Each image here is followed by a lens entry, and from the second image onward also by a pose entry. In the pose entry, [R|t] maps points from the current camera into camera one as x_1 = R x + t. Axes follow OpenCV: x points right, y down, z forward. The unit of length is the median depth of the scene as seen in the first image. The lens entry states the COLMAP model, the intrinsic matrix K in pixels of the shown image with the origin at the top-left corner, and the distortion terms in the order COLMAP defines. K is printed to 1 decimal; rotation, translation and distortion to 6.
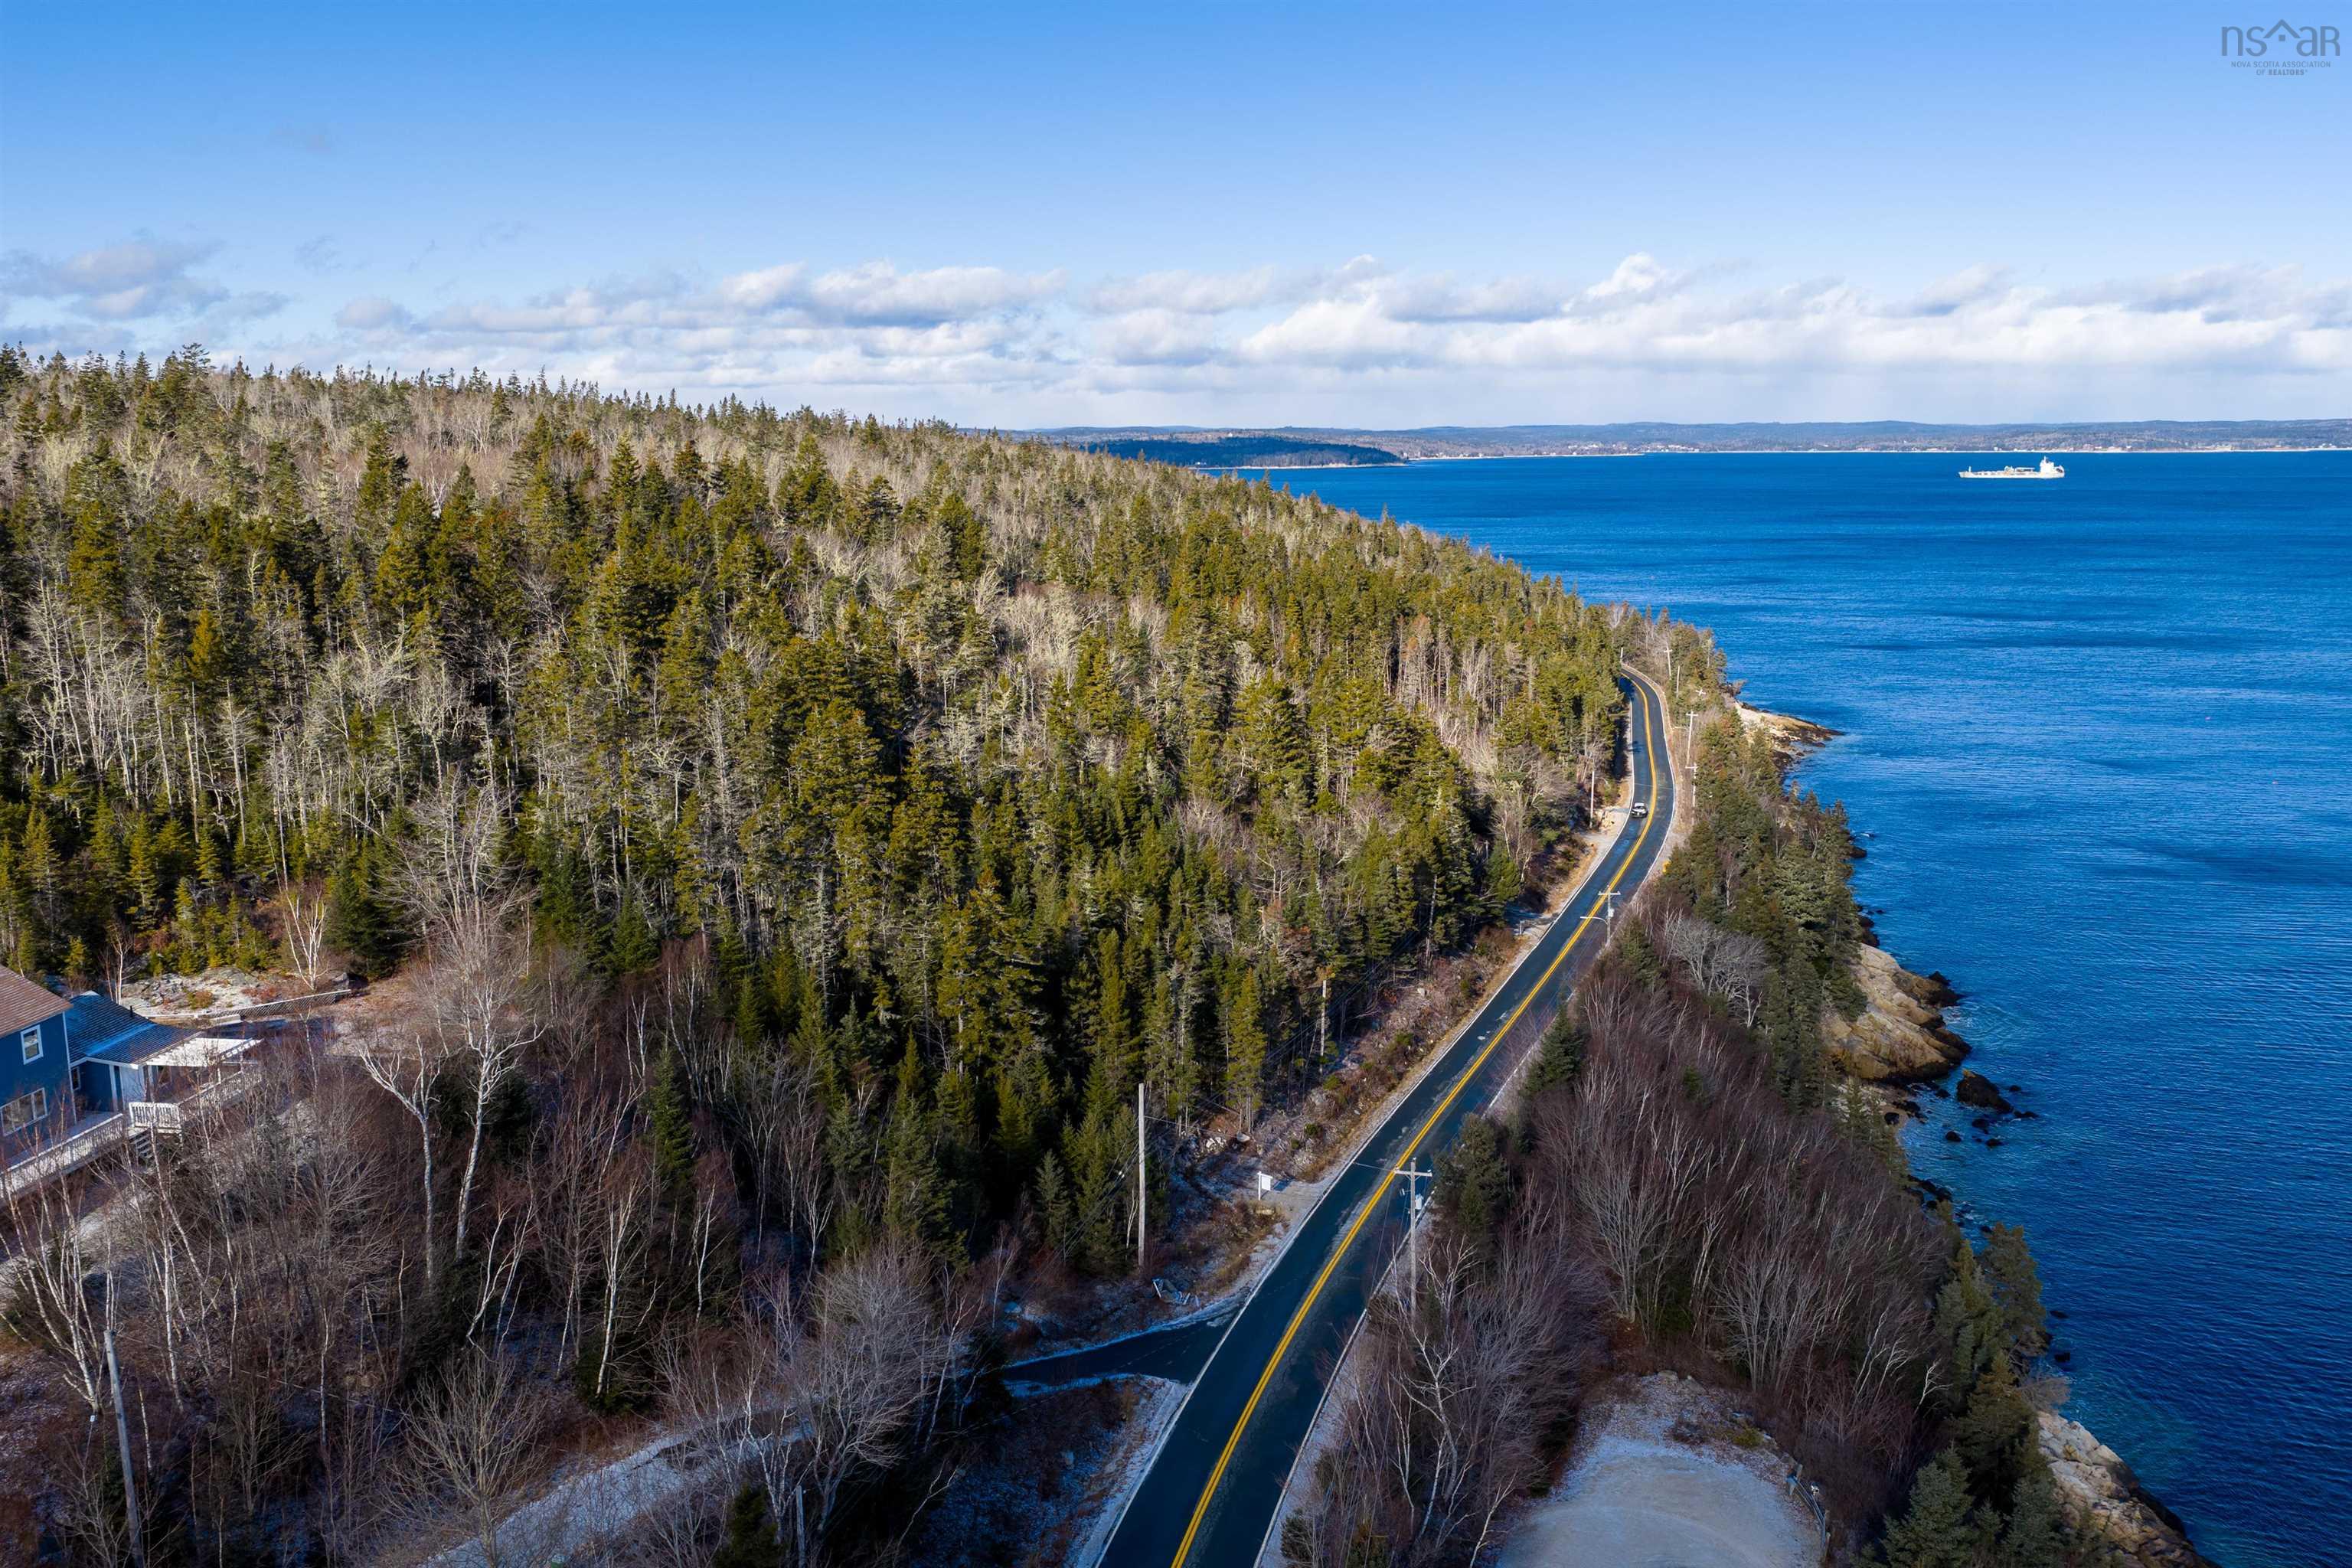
lens RADIAL K [[1936.7, 0, 1176.0], [0, 1936.7, 784.0], [0, 0, 1]] dist [0.033788, -0.064761]
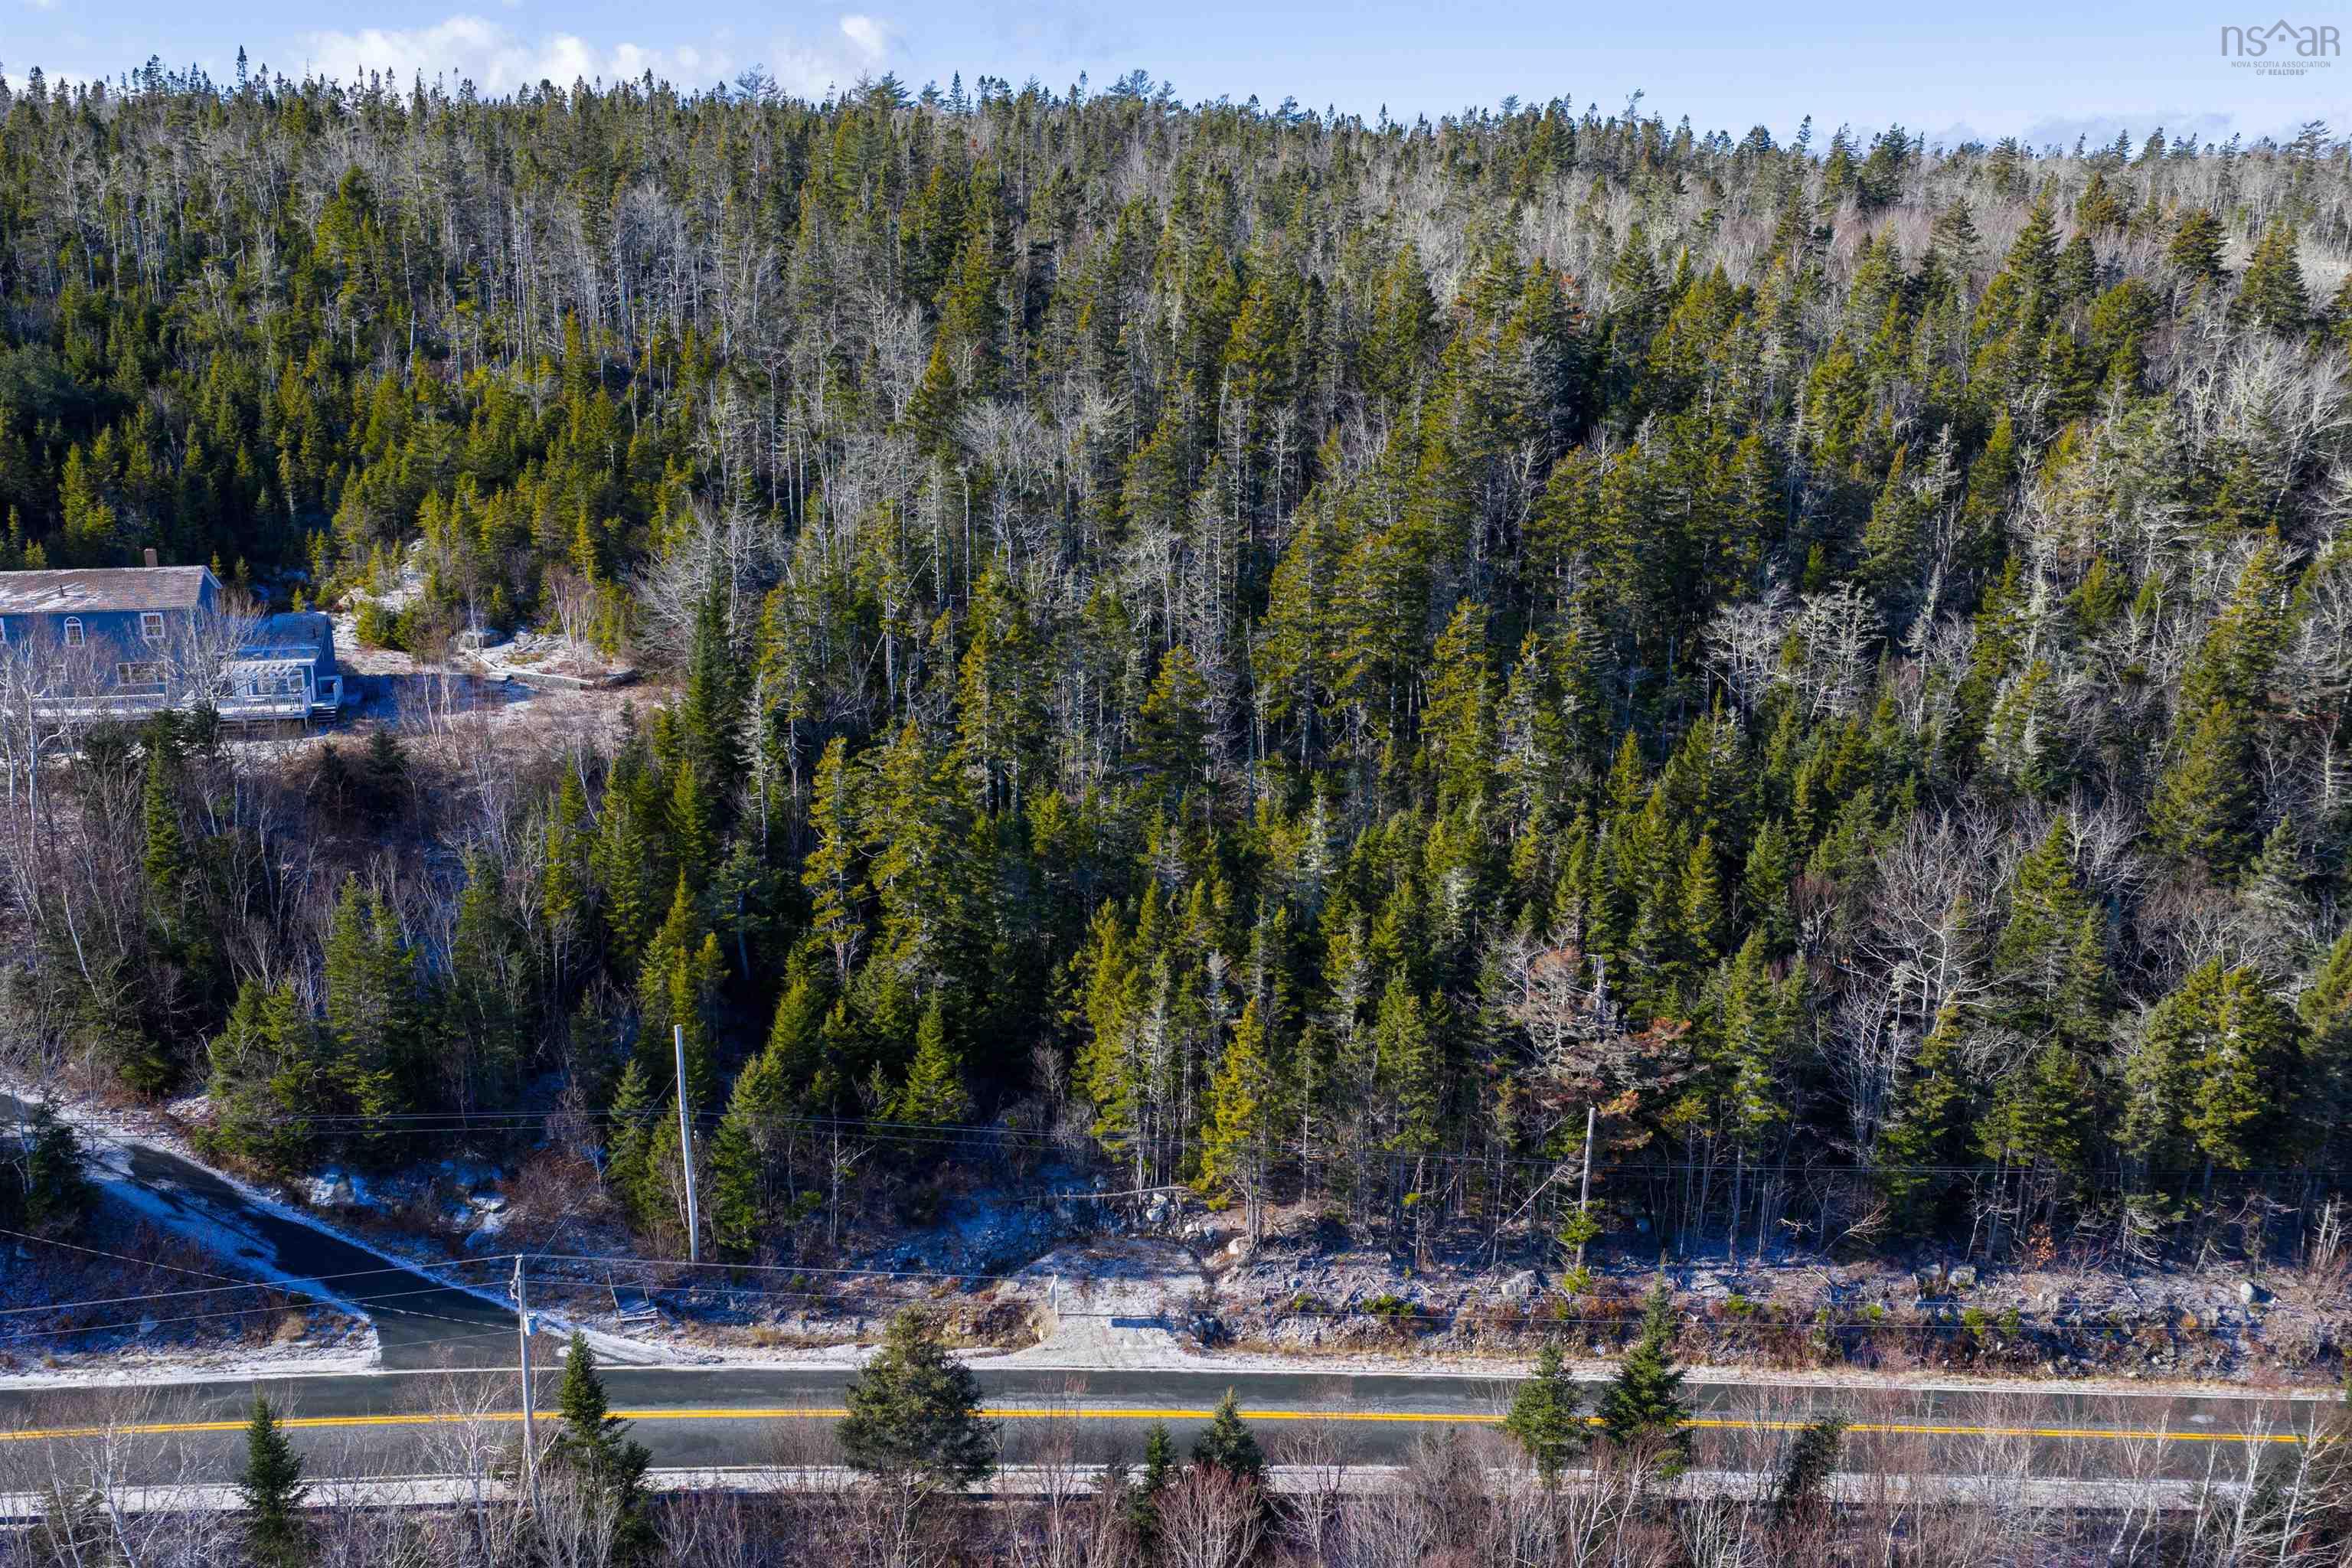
lens RADIAL K [[1936.7, 0, 1176.0], [0, 1936.7, 784.0], [0, 0, 1]] dist [0.033788, -0.064761]
pose [[0.399459, 0.269910, -0.876117, 0.456230], [-0.178576, 0.960279, 0.214418, -0.083274], [0.899190, 0.070802, 0.431791, 0.570484]]
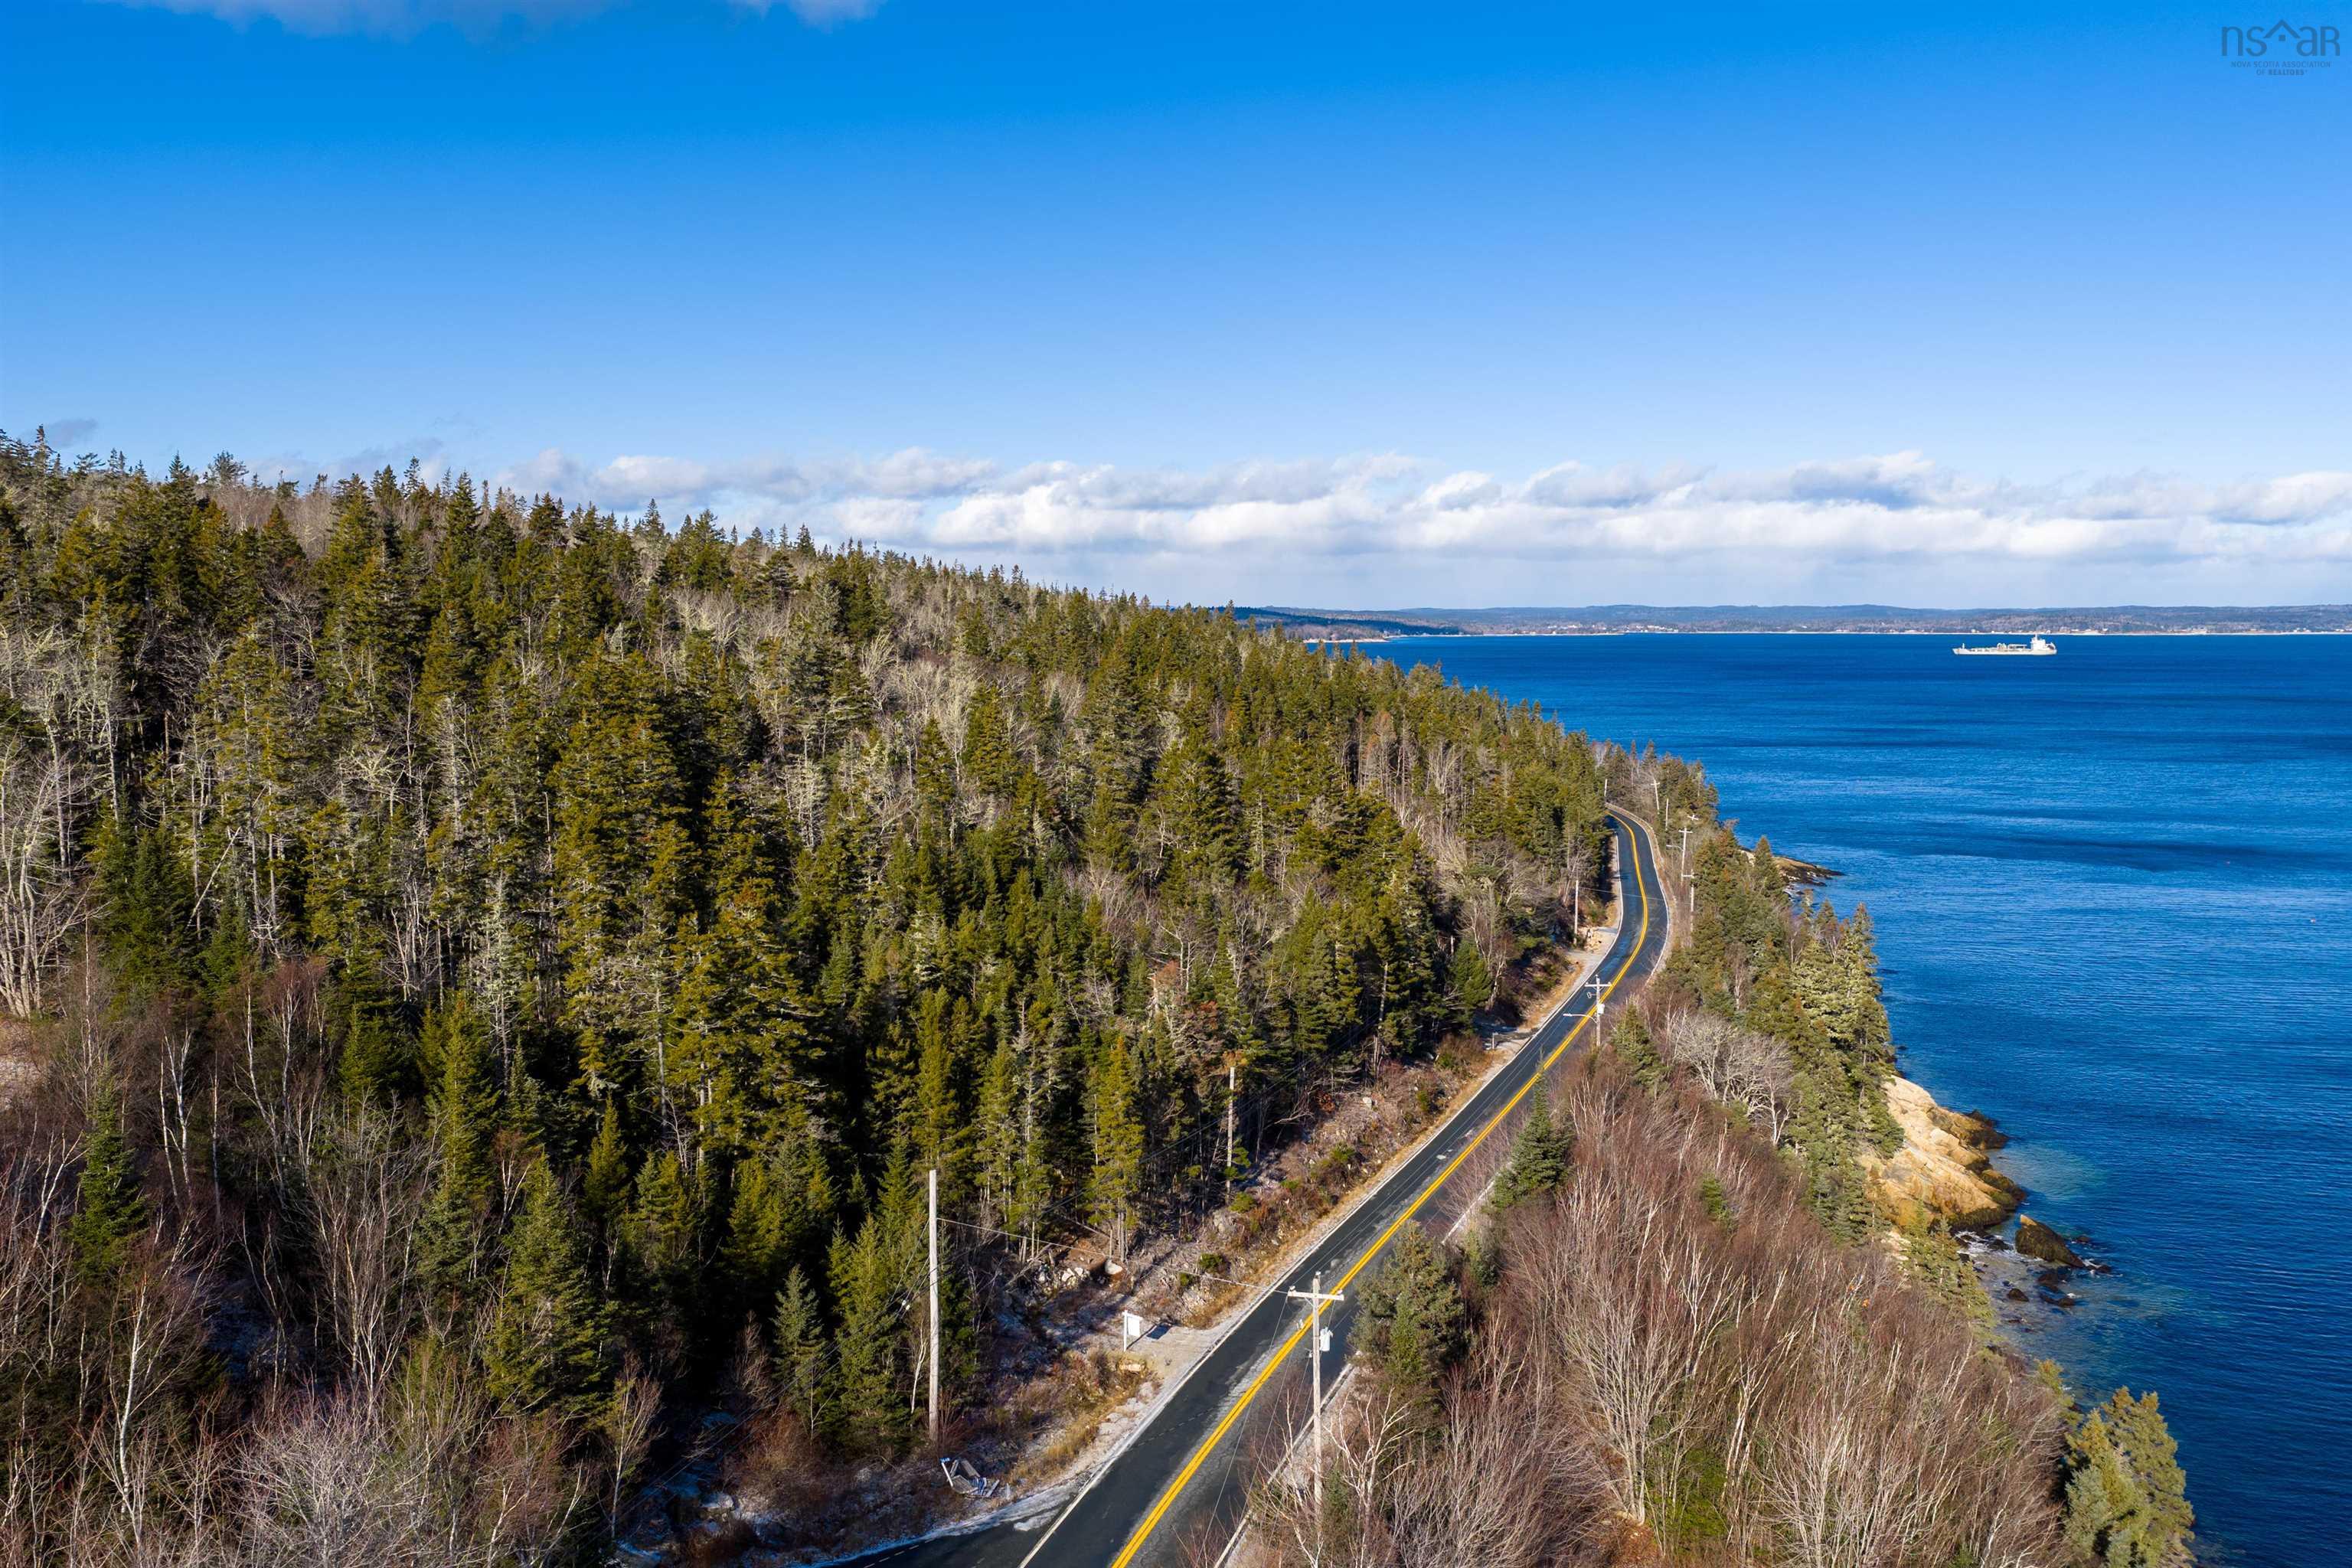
lens RADIAL K [[1936.7, 0, 1176.0], [0, 1936.7, 784.0], [0, 0, 1]] dist [0.033788, -0.064761]
pose [[0.999958, 0.005022, 0.007685, 0.043023], [-0.004276, 0.995549, -0.094151, 0.055401], [-0.008124, 0.094114, 0.995528, 0.198221]]
